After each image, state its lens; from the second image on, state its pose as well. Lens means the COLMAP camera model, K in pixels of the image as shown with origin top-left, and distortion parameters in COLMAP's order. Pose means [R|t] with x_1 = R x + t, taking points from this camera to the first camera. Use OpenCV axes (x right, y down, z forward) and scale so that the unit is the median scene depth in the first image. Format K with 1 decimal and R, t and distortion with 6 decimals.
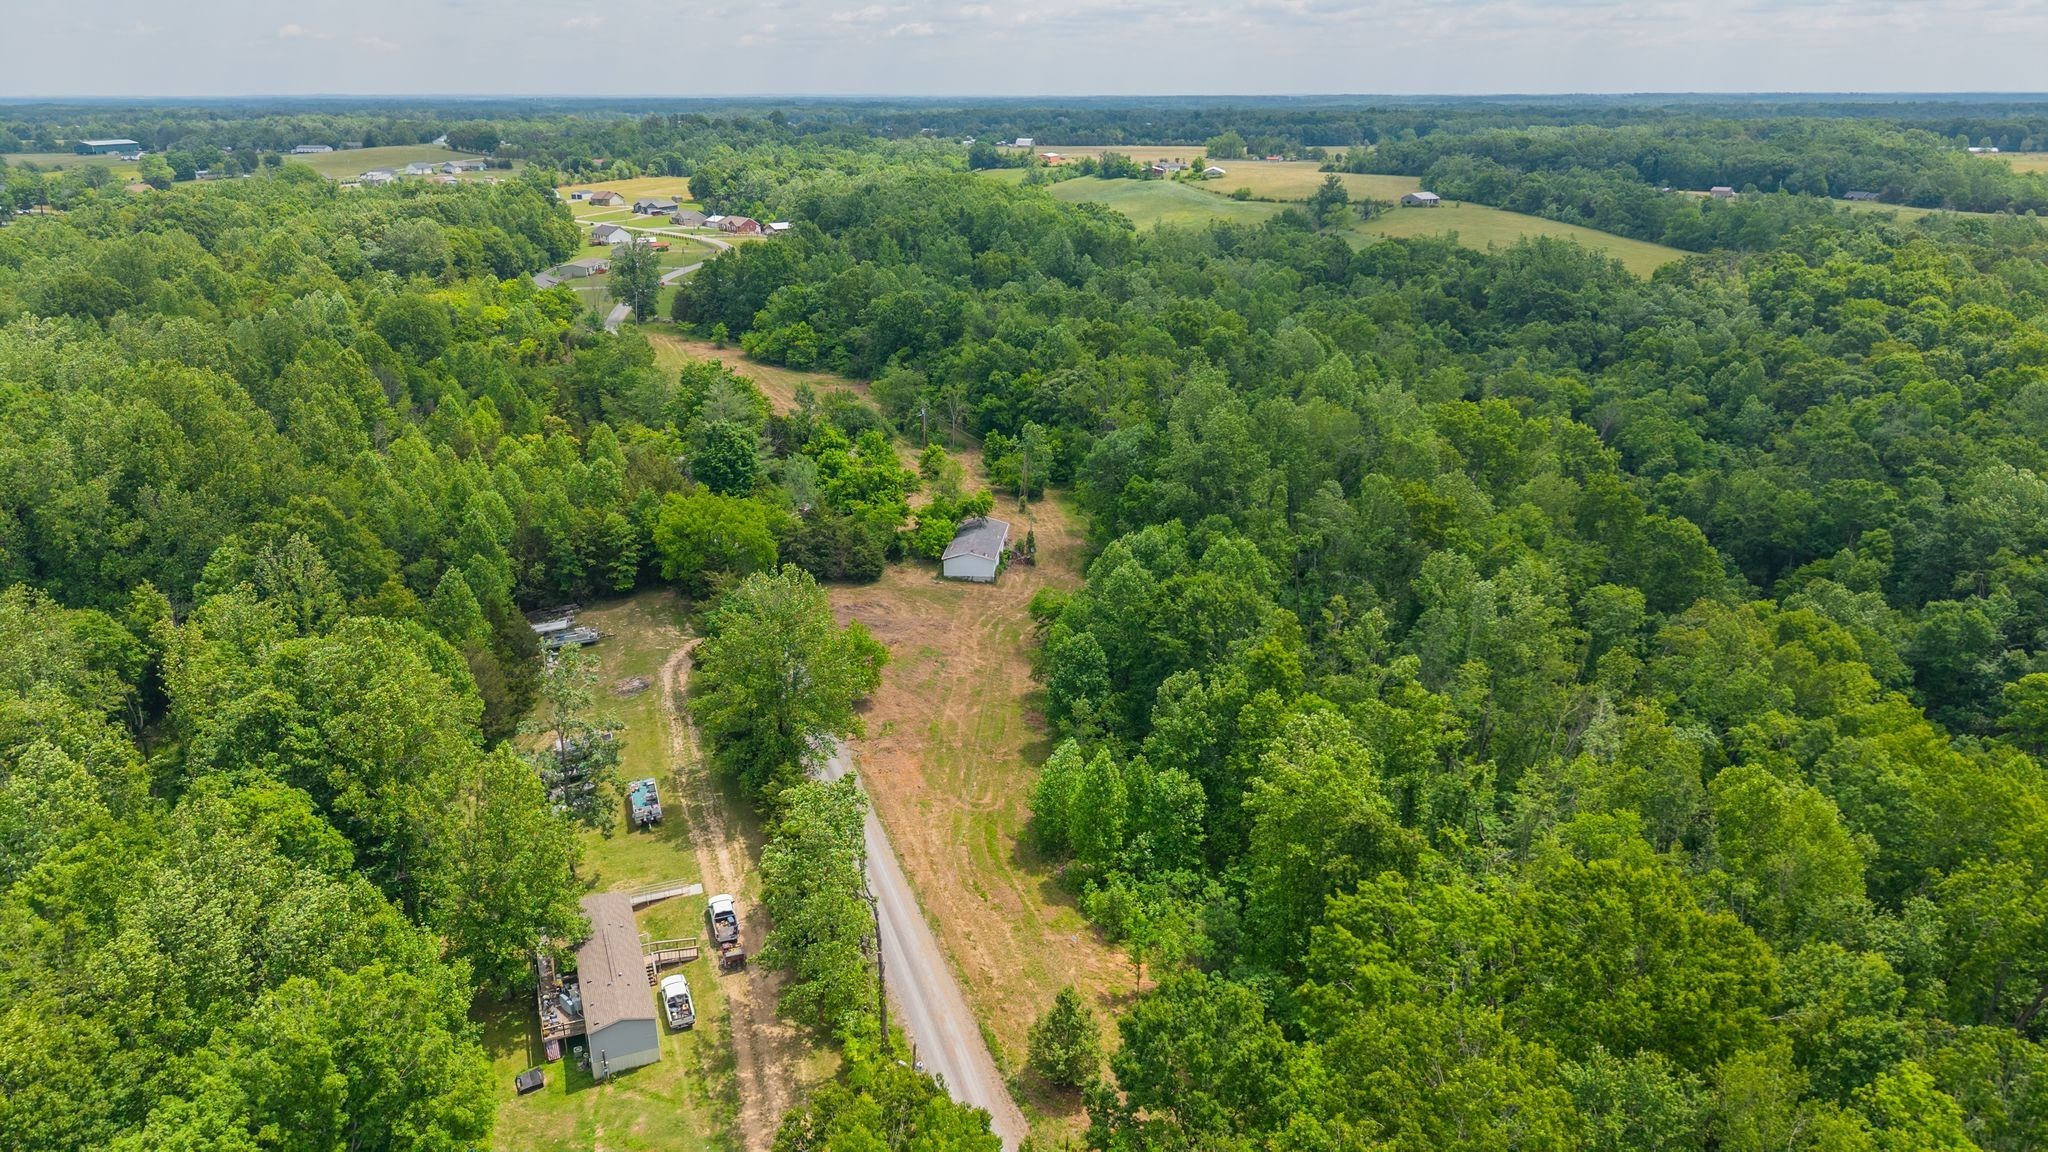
lens RADIAL K [[1410.3, 0, 1024.0], [0, 1410.3, 576.0], [0, 0, 1]] dist [-0.001791, 0.003020]
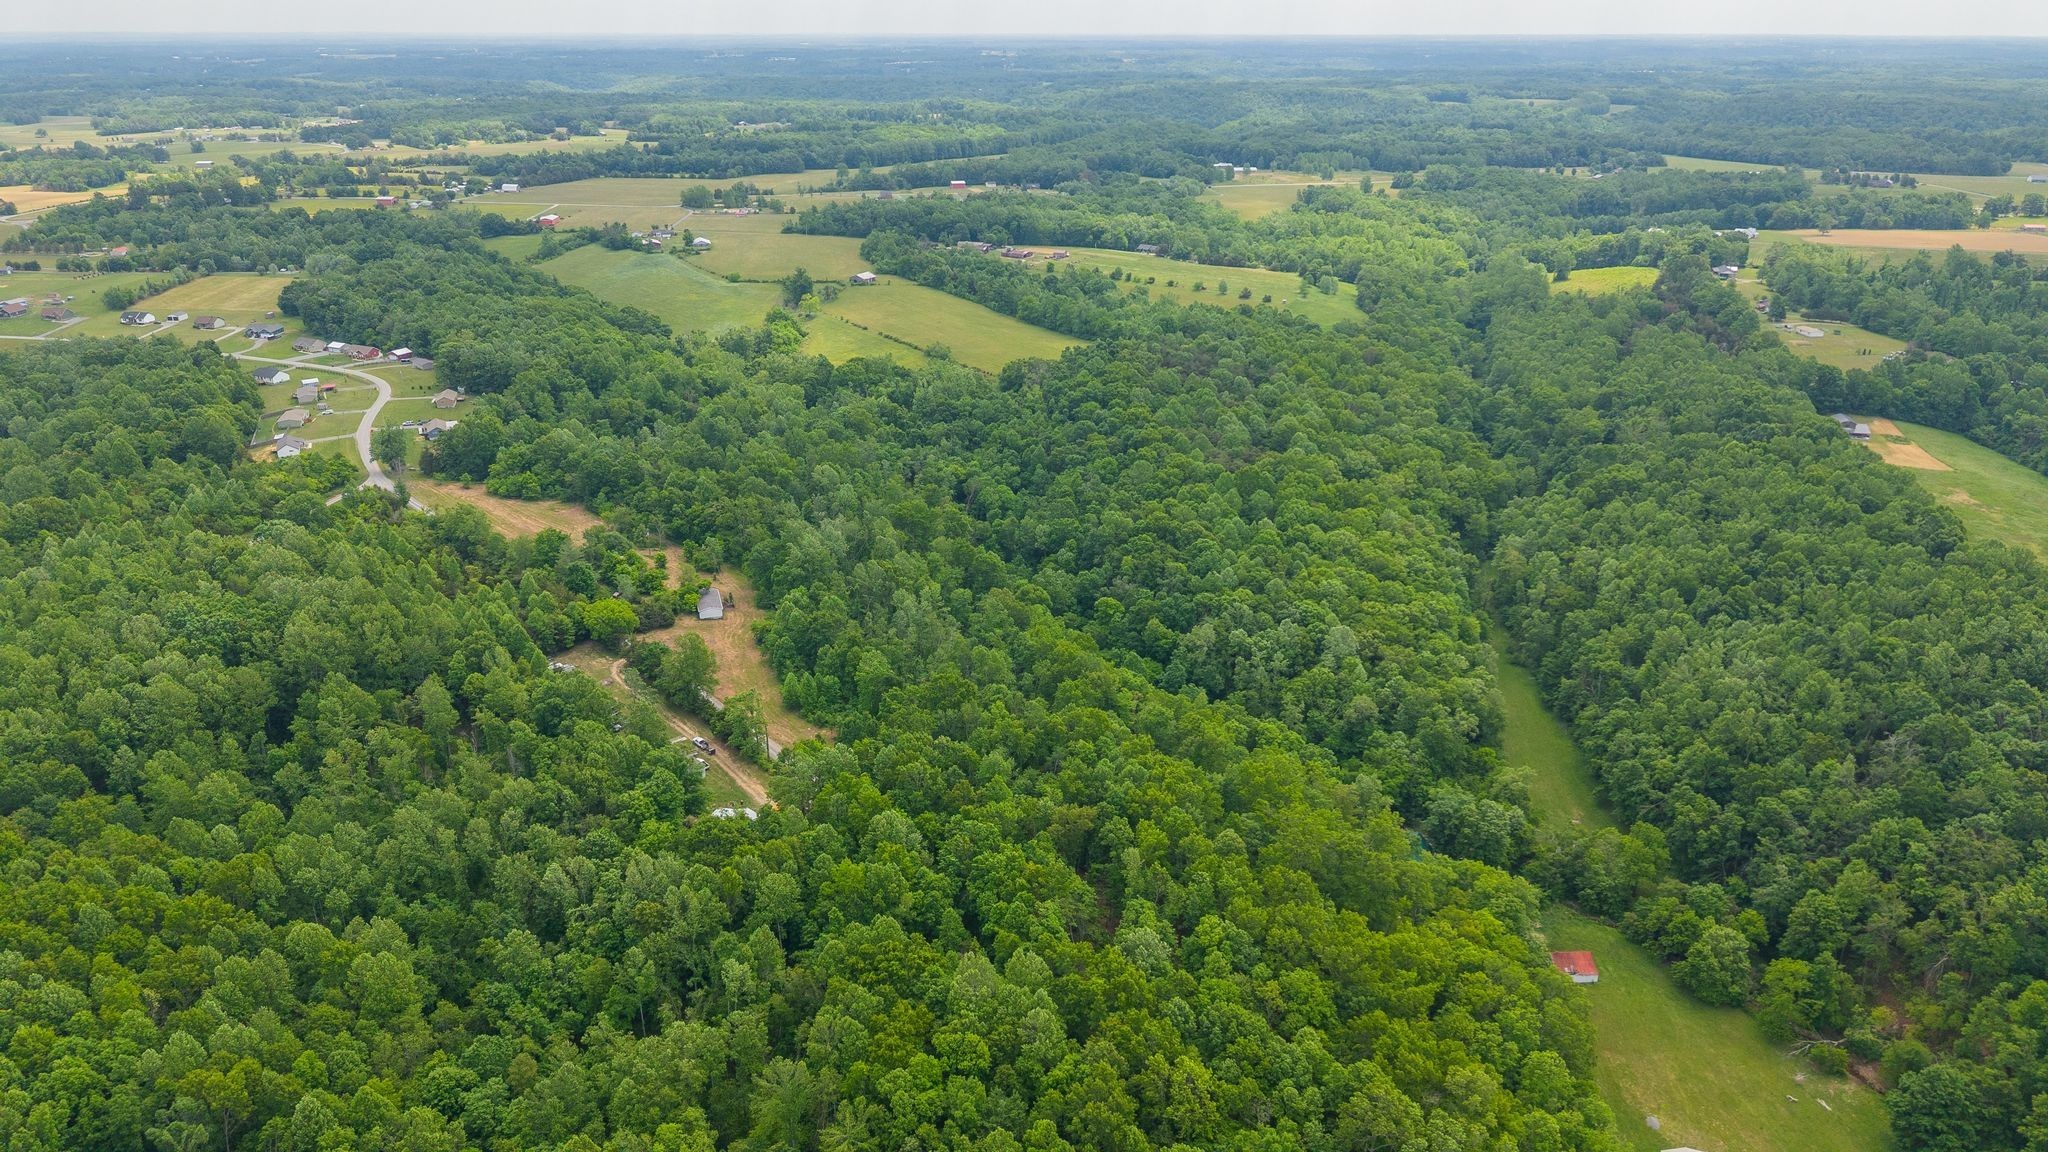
lens RADIAL K [[1410.3, 0, 1024.0], [0, 1410.3, 576.0], [0, 0, 1]] dist [-0.001791, 0.003020]
pose [[0.927867, -0.142884, 0.344453, -0.258830], [0.128406, 0.989615, 0.064614, -0.111373], [-0.350108, -0.015724, 0.936577, -1.009218]]
